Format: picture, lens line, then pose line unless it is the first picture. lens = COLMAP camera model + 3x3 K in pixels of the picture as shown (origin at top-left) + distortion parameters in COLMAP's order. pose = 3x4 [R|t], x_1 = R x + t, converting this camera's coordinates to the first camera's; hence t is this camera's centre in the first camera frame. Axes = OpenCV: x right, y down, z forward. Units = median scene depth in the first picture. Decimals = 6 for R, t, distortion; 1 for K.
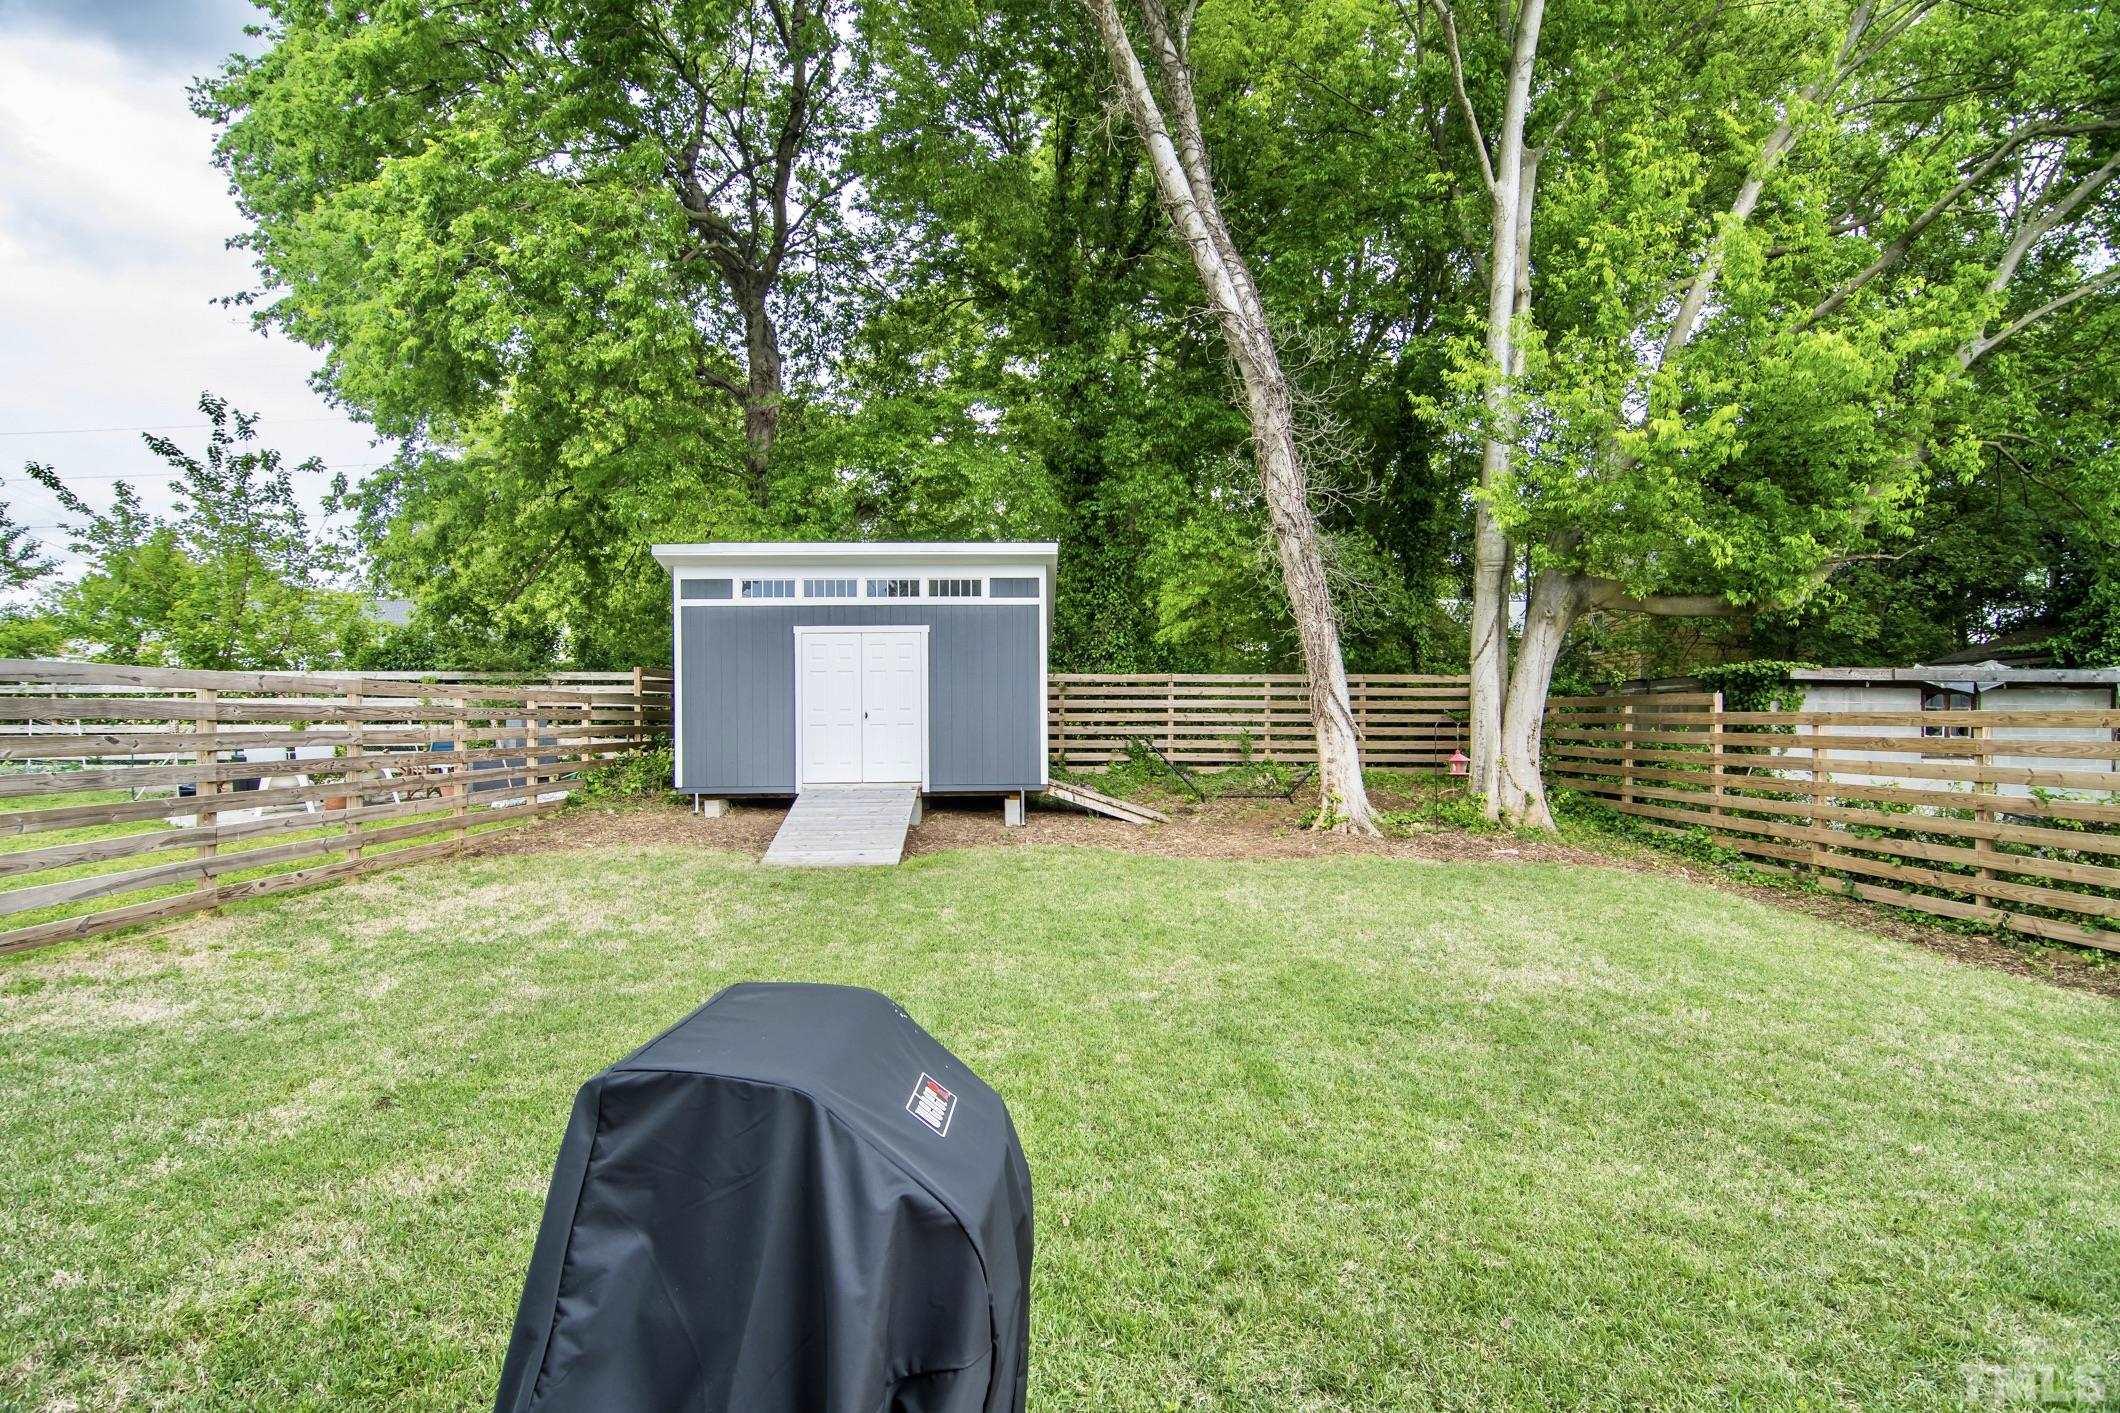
lens RADIAL K [[1084.8, 0, 1041.4], [0, 1084.8, 709.1], [0, 0, 1]] dist [-0.008414, -0.006053]
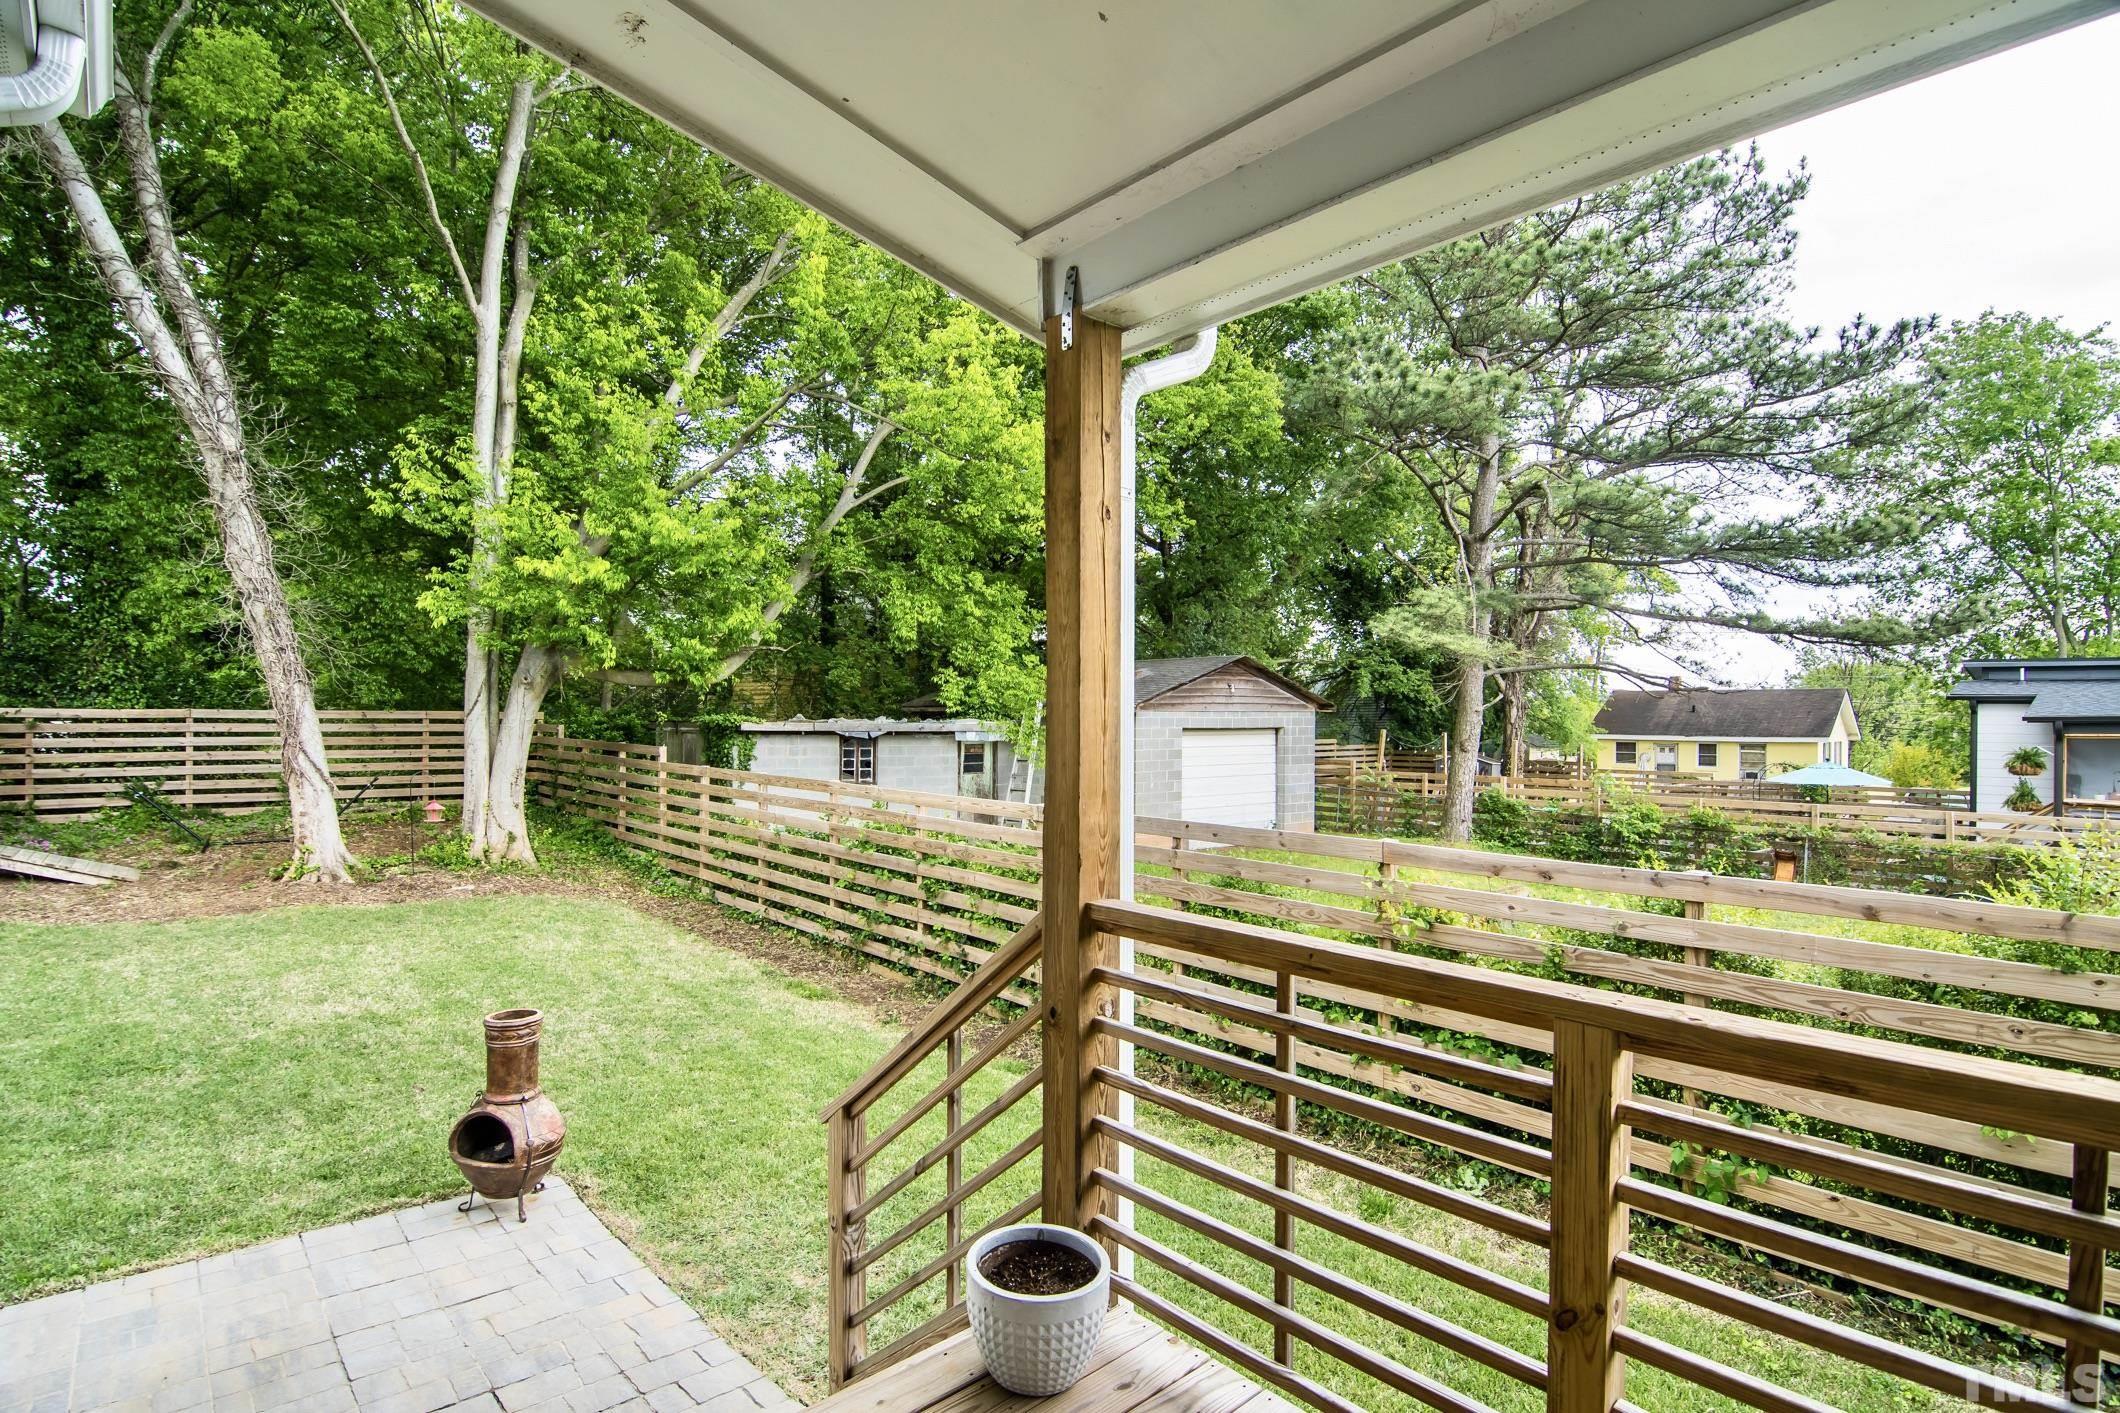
lens RADIAL K [[1084.8, 0, 1077.6], [0, 1084.8, 711.9], [0, 0, 1]] dist [-0.008414, -0.006053]
pose [[0.763478, 0.004875, 0.645816, 0.161404], [-0.009006, 0.999955, 0.003098, -0.061146], [-0.645771, -0.008181, 0.763487, -0.285299]]
